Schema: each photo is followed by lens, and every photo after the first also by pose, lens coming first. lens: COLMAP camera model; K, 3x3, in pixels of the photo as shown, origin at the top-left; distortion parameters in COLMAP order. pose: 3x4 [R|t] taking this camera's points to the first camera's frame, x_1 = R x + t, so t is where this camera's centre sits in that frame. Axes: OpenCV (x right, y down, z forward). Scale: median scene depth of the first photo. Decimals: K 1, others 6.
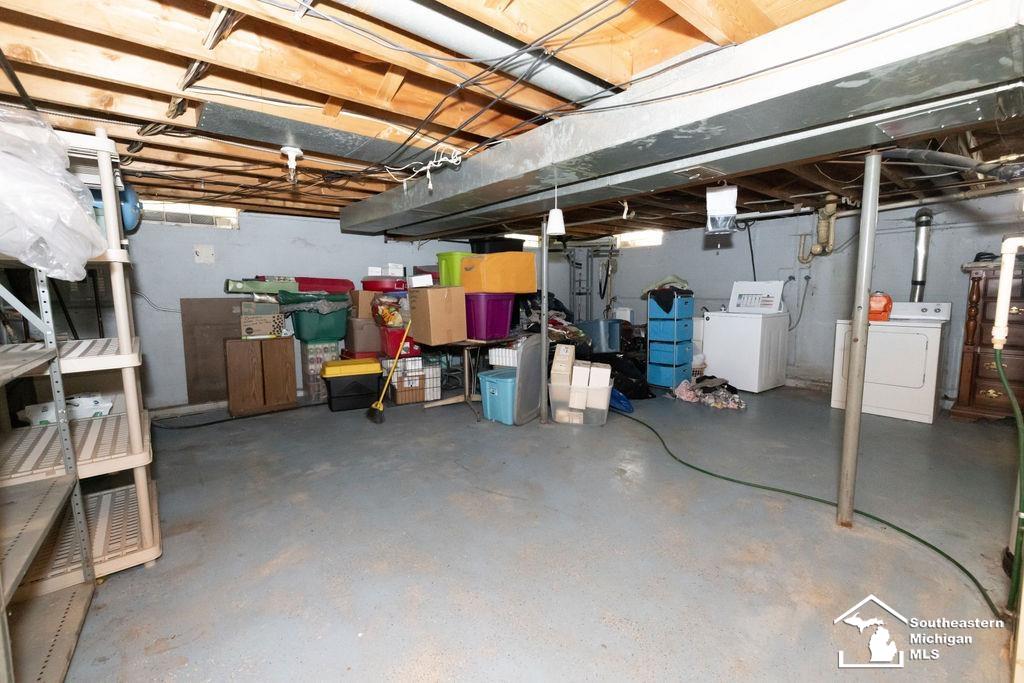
lens RADIAL K [[429.1, 0, 512.6], [0, 429.1, 337.7], [0, 0, 1]] dist [-0.002699, -0.000175]
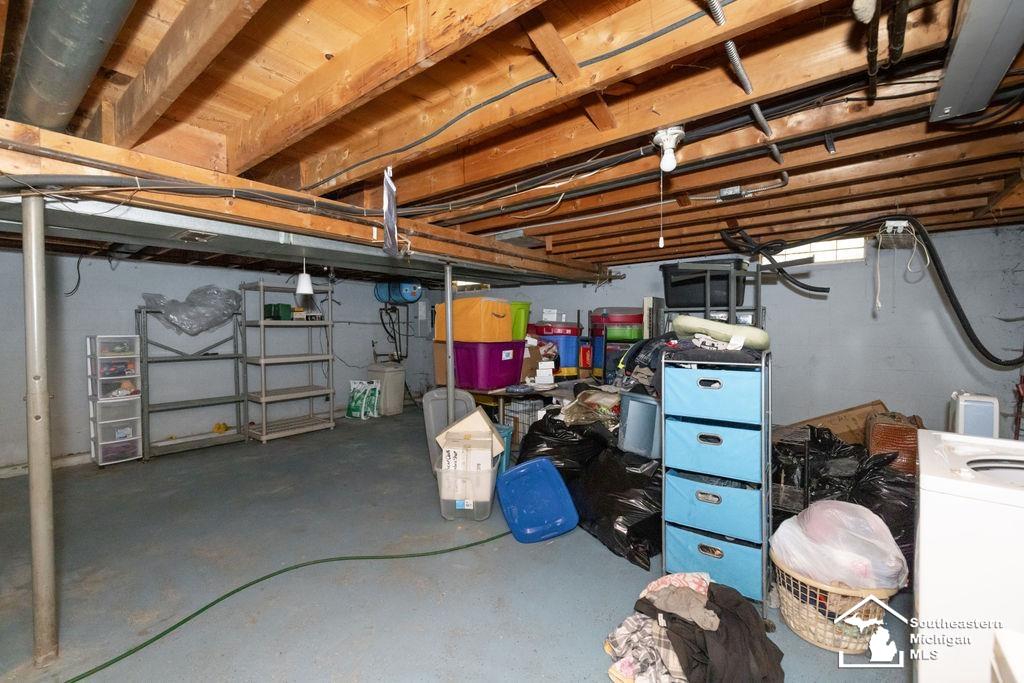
lens RADIAL K [[429.1, 0, 512.6], [0, 429.1, 339.0], [0, 0, 1]] dist [-0.002699, -0.000175]
pose [[0.197248, 0.019996, -0.980150, 1.075282], [-0.105030, 0.994469, -0.000848, -0.134120], [0.974711, 0.103112, 0.198257, 1.043717]]
